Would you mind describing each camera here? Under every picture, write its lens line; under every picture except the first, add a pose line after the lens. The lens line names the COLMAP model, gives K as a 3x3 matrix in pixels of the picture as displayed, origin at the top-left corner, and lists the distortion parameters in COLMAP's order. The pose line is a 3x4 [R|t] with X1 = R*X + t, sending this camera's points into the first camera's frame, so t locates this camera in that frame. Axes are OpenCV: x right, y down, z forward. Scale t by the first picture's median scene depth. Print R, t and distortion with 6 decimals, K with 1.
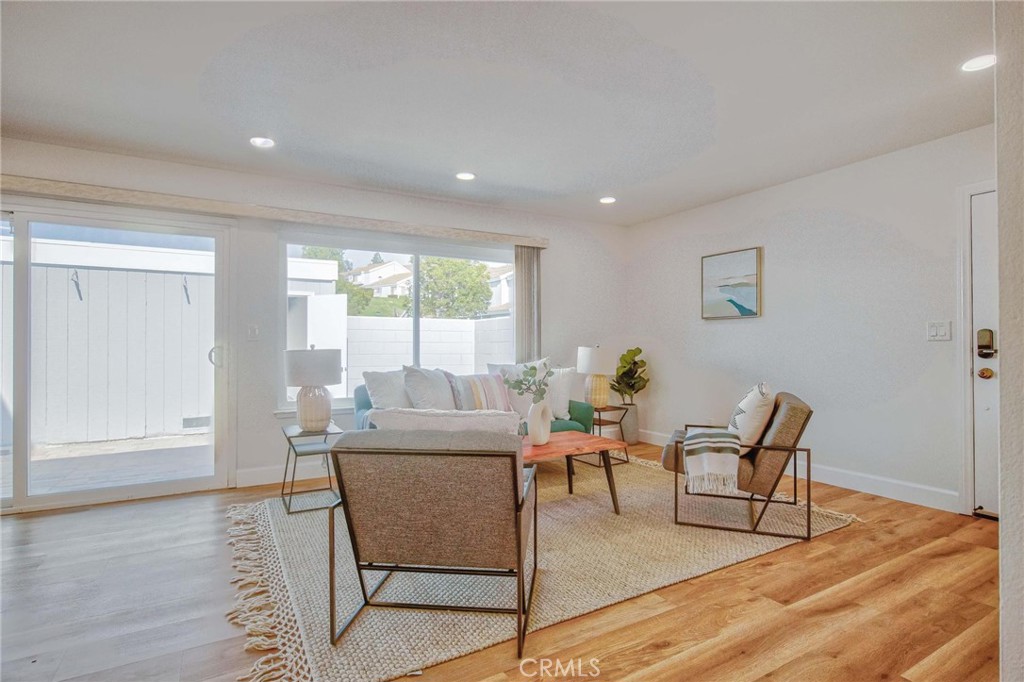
lens RADIAL K [[511.6, 0, 546.4], [0, 511.6, 341.1], [0, 0, 1]] dist [-0.004436, -0.000511]
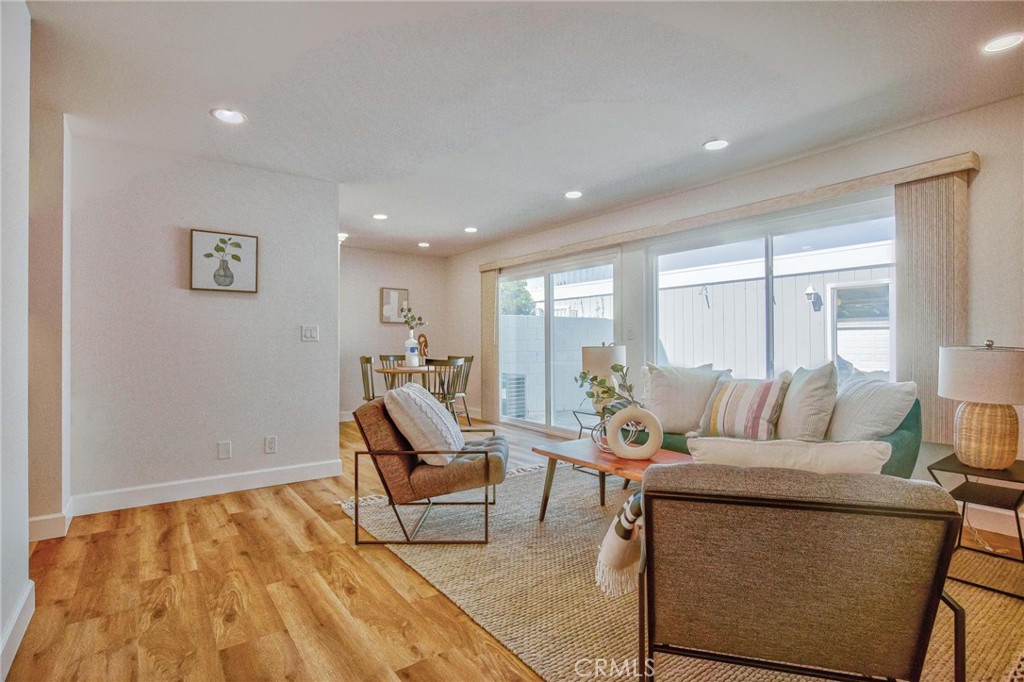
lens RADIAL K [[526.0, 0, 512.0], [0, 526.0, 341.0], [0, 0, 1]] dist [0.001620, 0.000101]
pose [[0.061474, -0.000843, -0.998108, 0.855787], [0.010791, 0.999942, -0.000180, 0.000599], [0.998050, -0.010759, 0.061480, 0.744897]]
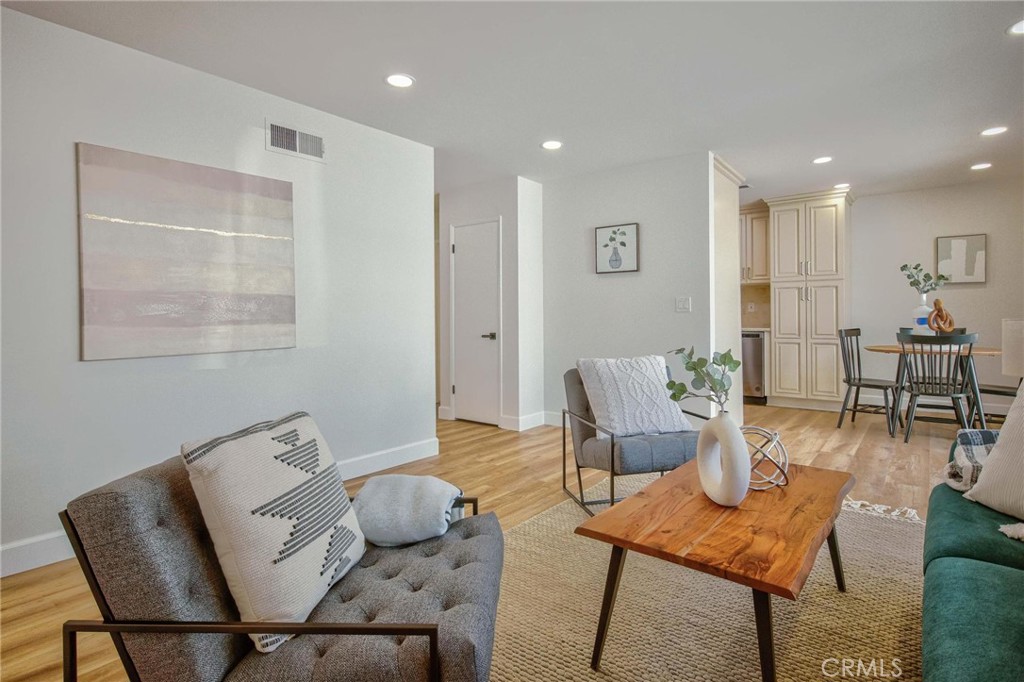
lens RADIAL K [[512.6, 0, 514.9], [0, 512.6, 321.2], [0, 0, 1]] dist [-0.009863, 0.000107]
pose [[-0.947068, 0.013928, -0.320730, 0.367691], [0.013682, 0.999902, 0.003022, 0.009153], [0.320741, -0.001526, -0.947166, 1.429887]]
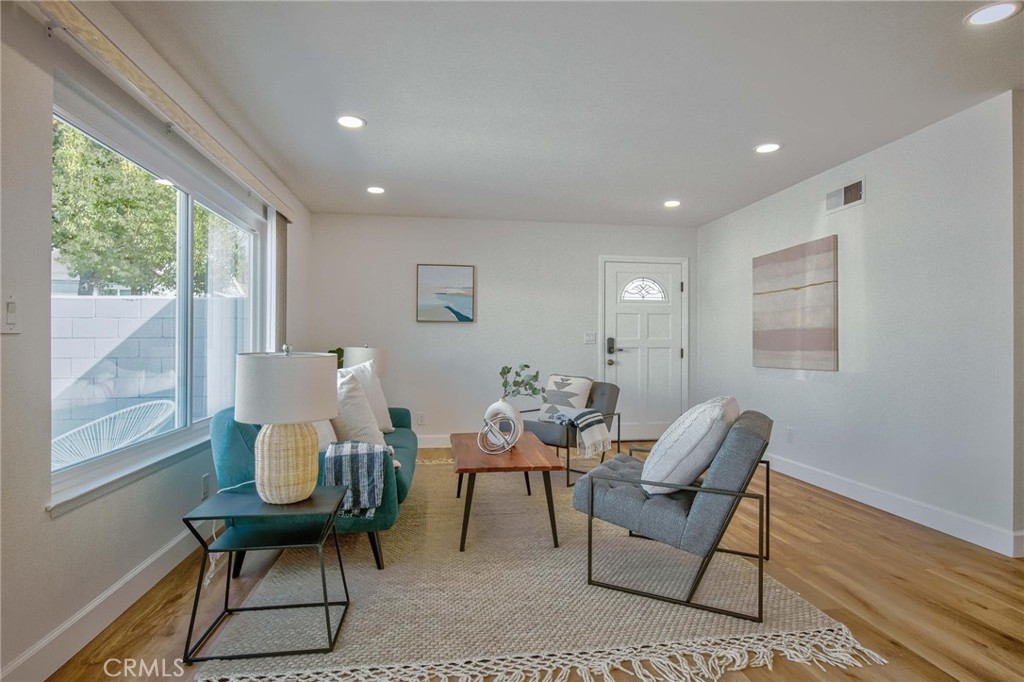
lens RADIAL K [[511.8, 0, 512.0], [0, 511.8, 341.0], [0, 0, 1]] dist [-0.009028, 0.000332]
pose [[0.391277, 0.011205, 0.920205, -0.916476], [-0.011271, 0.999909, -0.007383, 0.005199], [-0.920204, -0.007483, 0.391368, 0.596435]]
